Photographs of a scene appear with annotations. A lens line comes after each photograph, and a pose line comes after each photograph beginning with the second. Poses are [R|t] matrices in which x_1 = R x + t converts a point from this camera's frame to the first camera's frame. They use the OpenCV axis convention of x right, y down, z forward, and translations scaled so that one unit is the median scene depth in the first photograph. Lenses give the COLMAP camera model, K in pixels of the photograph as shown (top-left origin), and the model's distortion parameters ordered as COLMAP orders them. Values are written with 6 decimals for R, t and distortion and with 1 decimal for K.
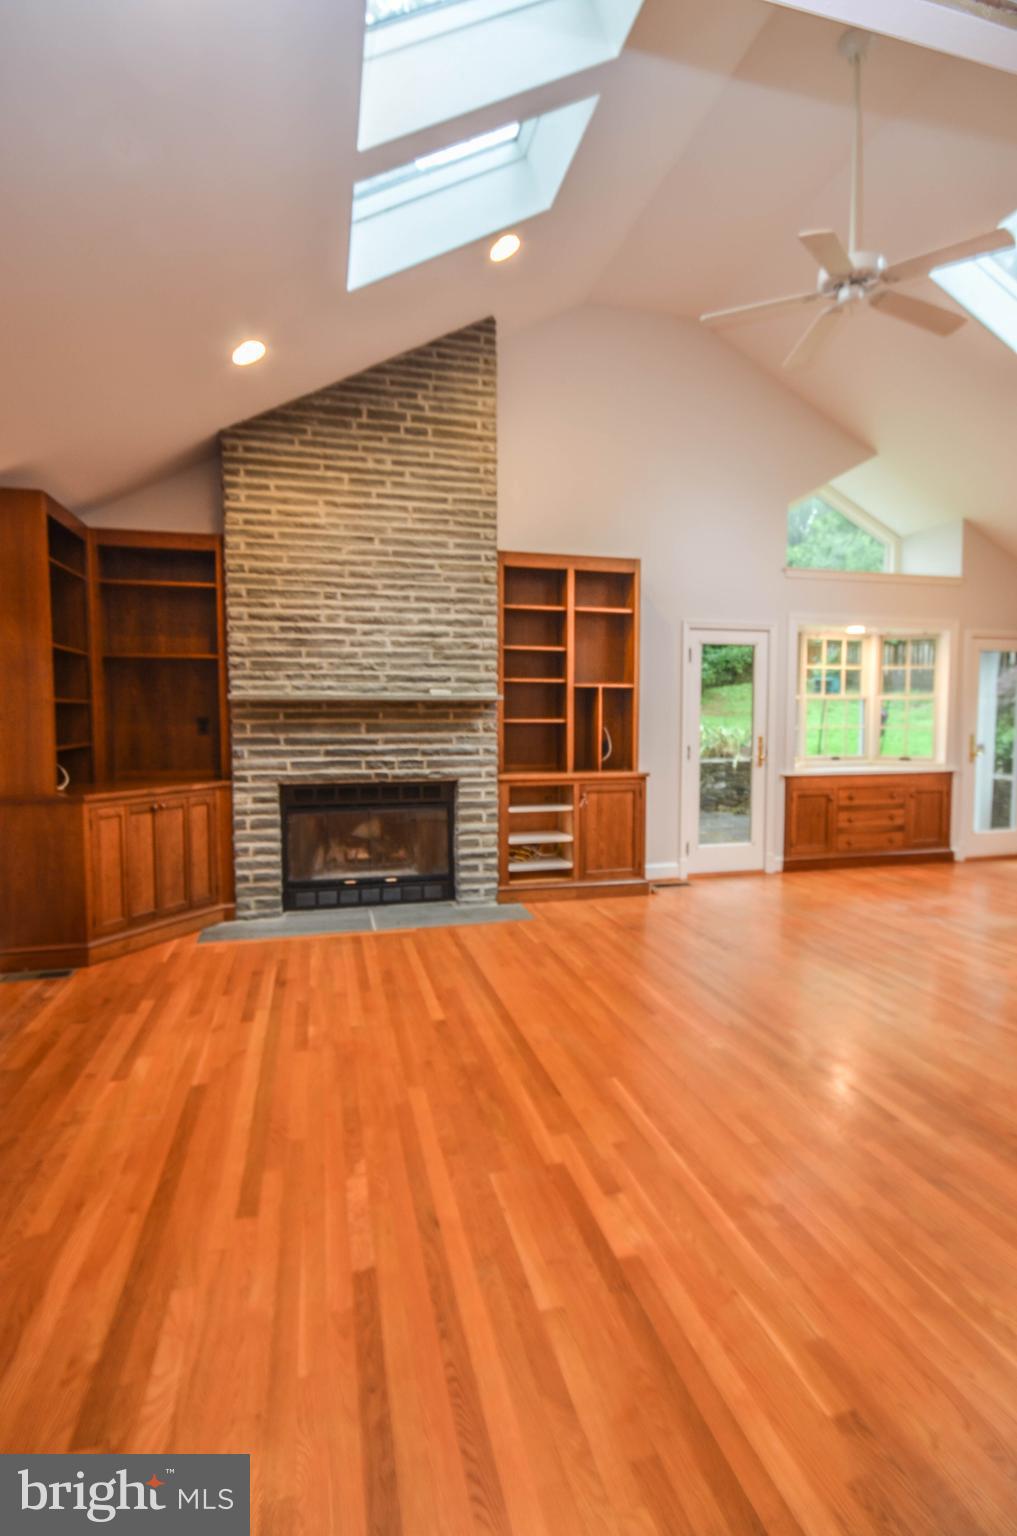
lens RADIAL K [[746.5, 0, 512.9], [0, 746.5, 756.7], [0, 0, 1]] dist [0.002340, -0.002214]
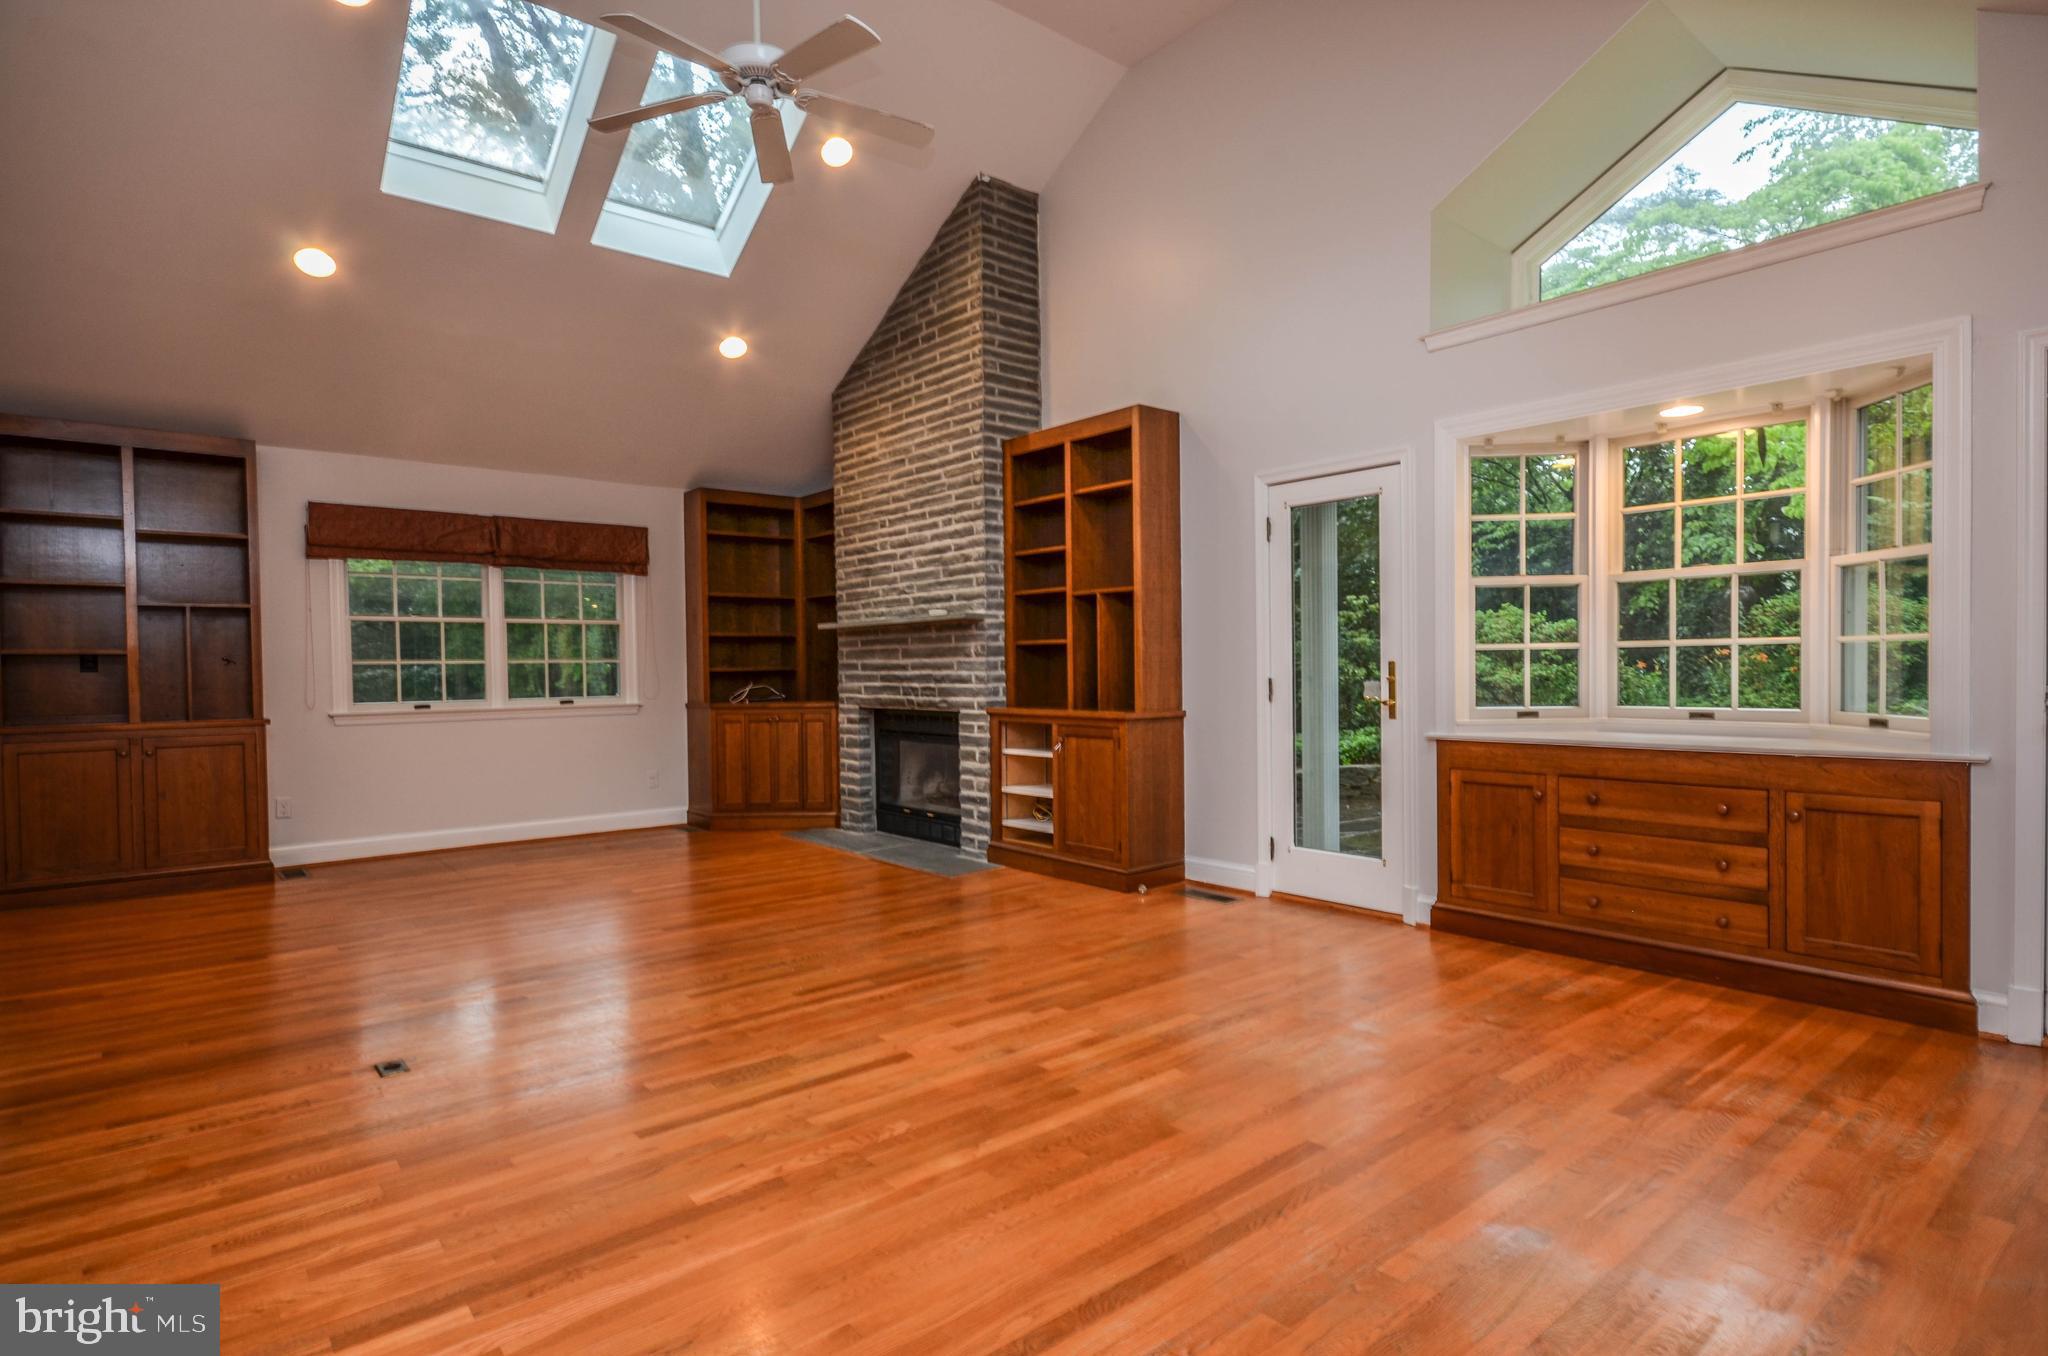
lens RADIAL K [[1059.1, 0, 1036.7], [0, 1059.1, 682.9], [0, 0, 1]] dist [0.009451, 0.002244]
pose [[0.432506, 0.009724, -0.901579, 1.110222], [-0.038354, 0.999235, -0.007622, 0.004425], [0.900815, 0.037876, 0.432548, 0.547198]]
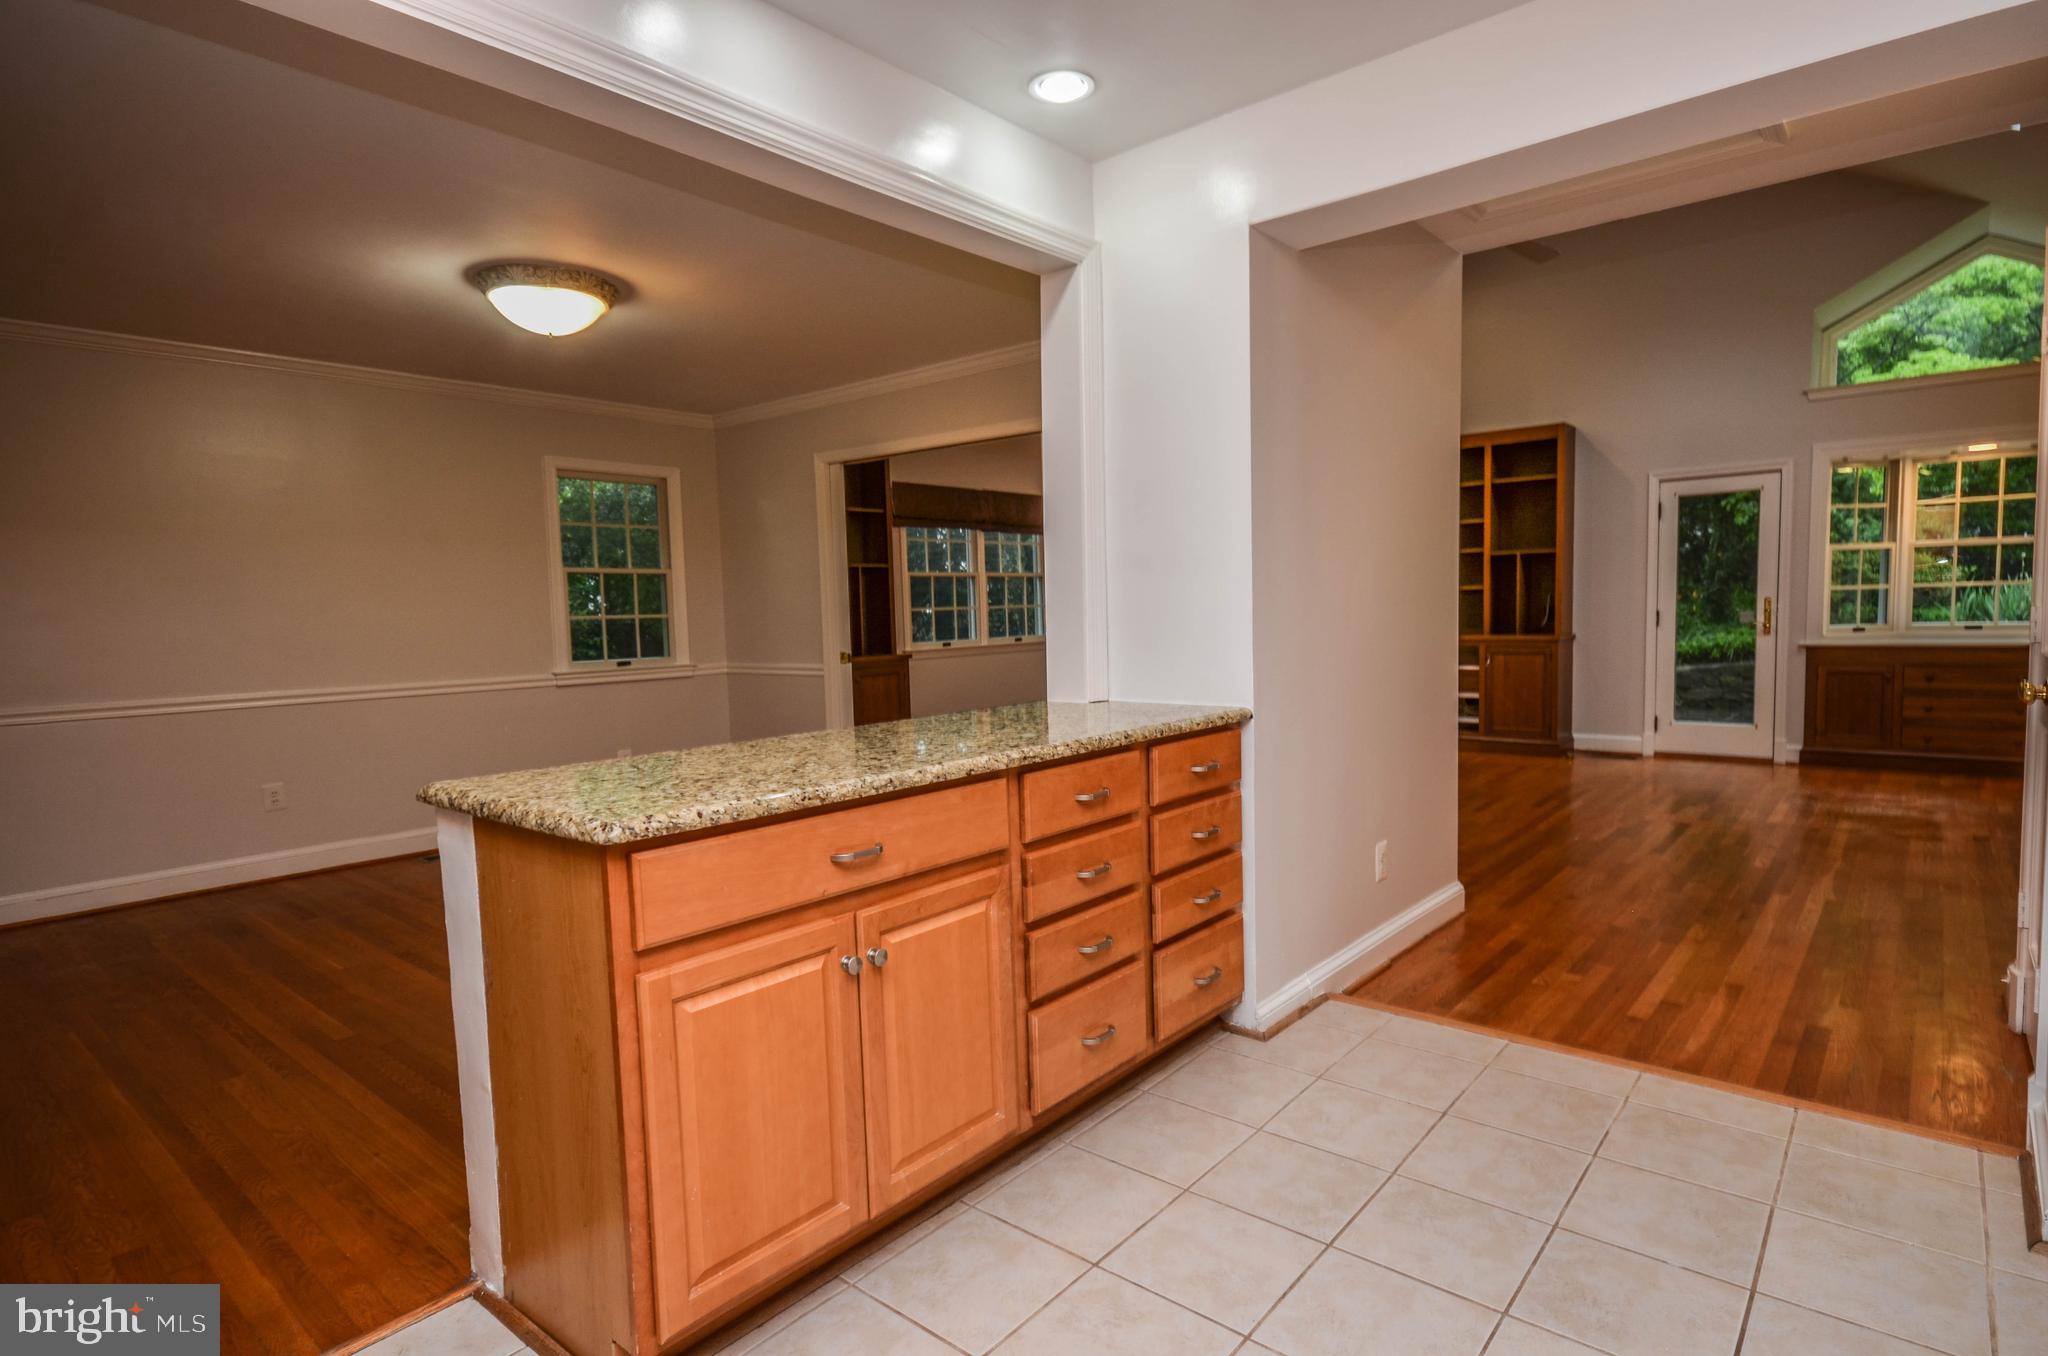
lens RADIAL K [[1059.1, 0, 1023.4], [0, 1059.1, 692.7], [0, 0, 1]] dist [0.009451, 0.002244]
pose [[0.568127, 0.053627, -0.821192, 1.035641], [-0.021074, 0.998495, 0.050627, 0.043738], [0.822671, -0.011457, 0.568402, -0.452468]]
